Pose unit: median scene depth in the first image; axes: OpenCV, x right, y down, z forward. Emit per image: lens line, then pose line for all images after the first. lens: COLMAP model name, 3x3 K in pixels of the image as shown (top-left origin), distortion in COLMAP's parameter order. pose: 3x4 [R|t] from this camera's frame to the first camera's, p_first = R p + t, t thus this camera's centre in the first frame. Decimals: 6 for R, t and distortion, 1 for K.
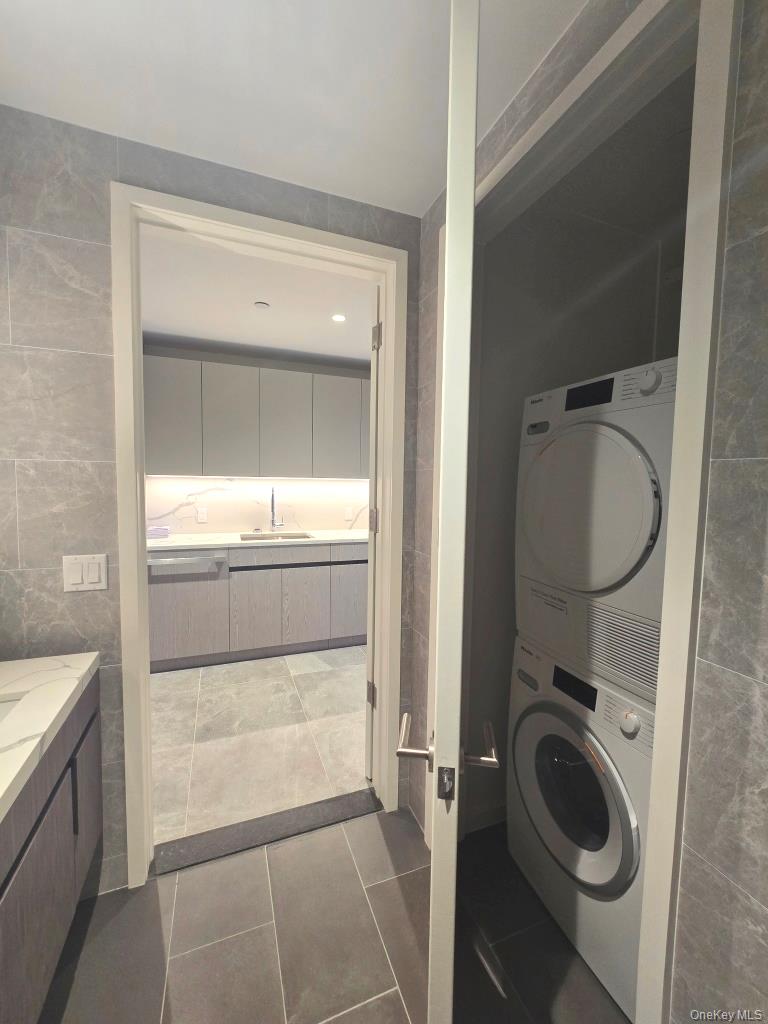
lens RADIAL K [[416.9, 0, 384.0], [0, 416.9, 512.0], [0, 0, 1]] dist [0.008323, -0.000151]
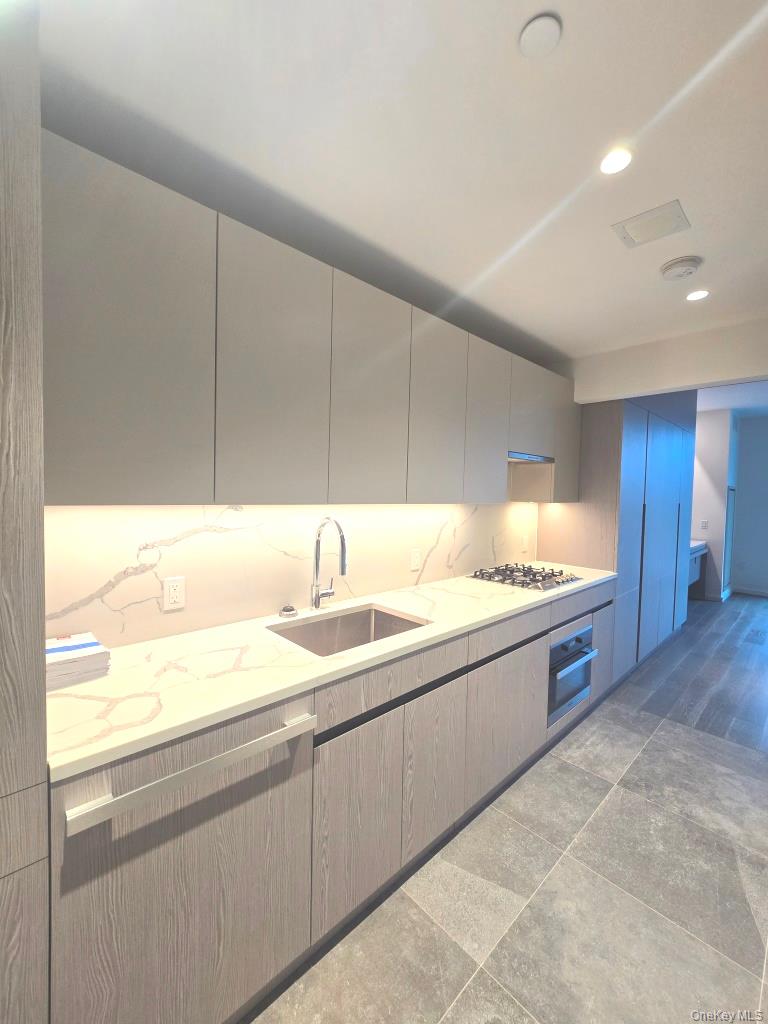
lens RADIAL K [[416.9, 0, 384.0], [0, 416.9, 512.0], [0, 0, 1]] dist [0.008323, -0.000151]
pose [[0.922254, -0.010286, 0.386448, -0.443760], [0.014500, 0.999863, -0.007992, -0.074572], [-0.386313, 0.012974, 0.922276, 0.580662]]
